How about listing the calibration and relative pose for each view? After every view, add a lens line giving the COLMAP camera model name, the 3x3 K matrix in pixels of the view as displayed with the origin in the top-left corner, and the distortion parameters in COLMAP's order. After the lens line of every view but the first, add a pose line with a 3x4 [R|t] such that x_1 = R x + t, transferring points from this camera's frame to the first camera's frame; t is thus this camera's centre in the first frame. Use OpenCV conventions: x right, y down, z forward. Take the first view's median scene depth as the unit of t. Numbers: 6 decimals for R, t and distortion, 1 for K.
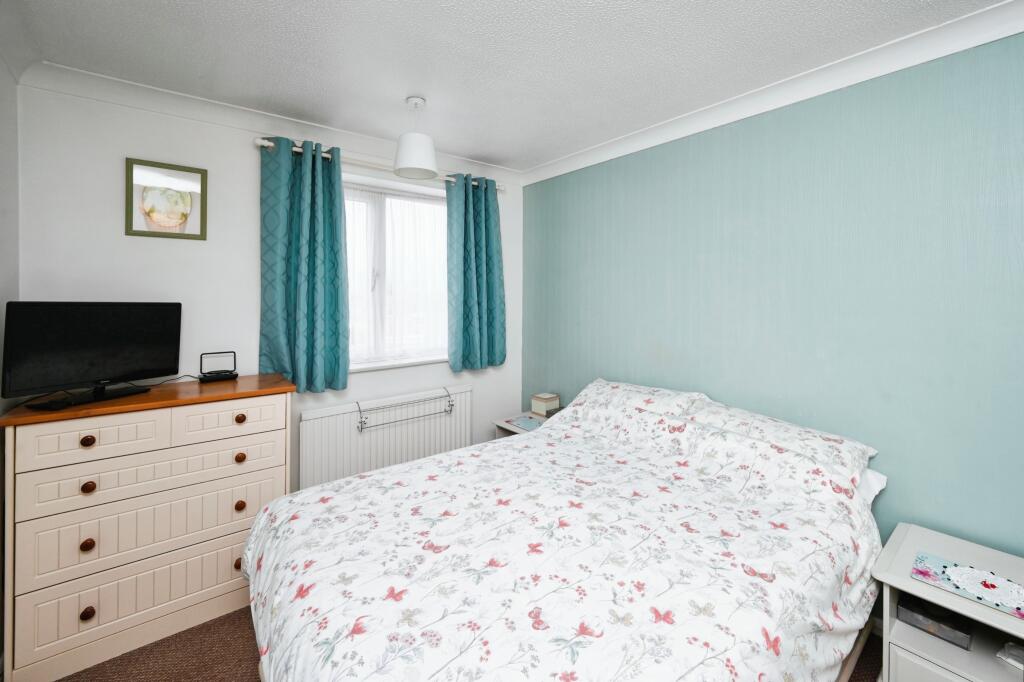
lens RADIAL K [[429.4, 0, 511.9], [0, 429.4, 291.5], [0, 0, 1]] dist [0.001092, 0.000150]
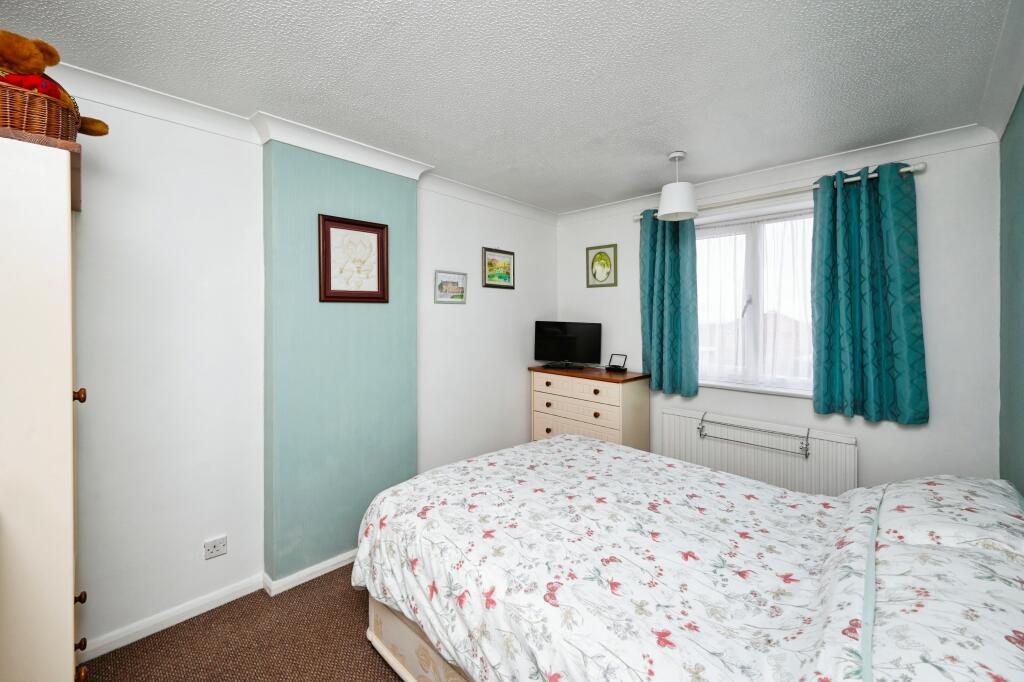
lens RADIAL K [[416.9, 0, 517.6], [0, 416.9, 316.8], [0, 0, 1]] dist [-0.000289, -0.000002]
pose [[0.113687, 0.001498, -0.993515, 0.903529], [-0.001297, 0.999998, 0.001360, -0.002581], [0.993516, 0.001134, 0.113689, 0.466579]]
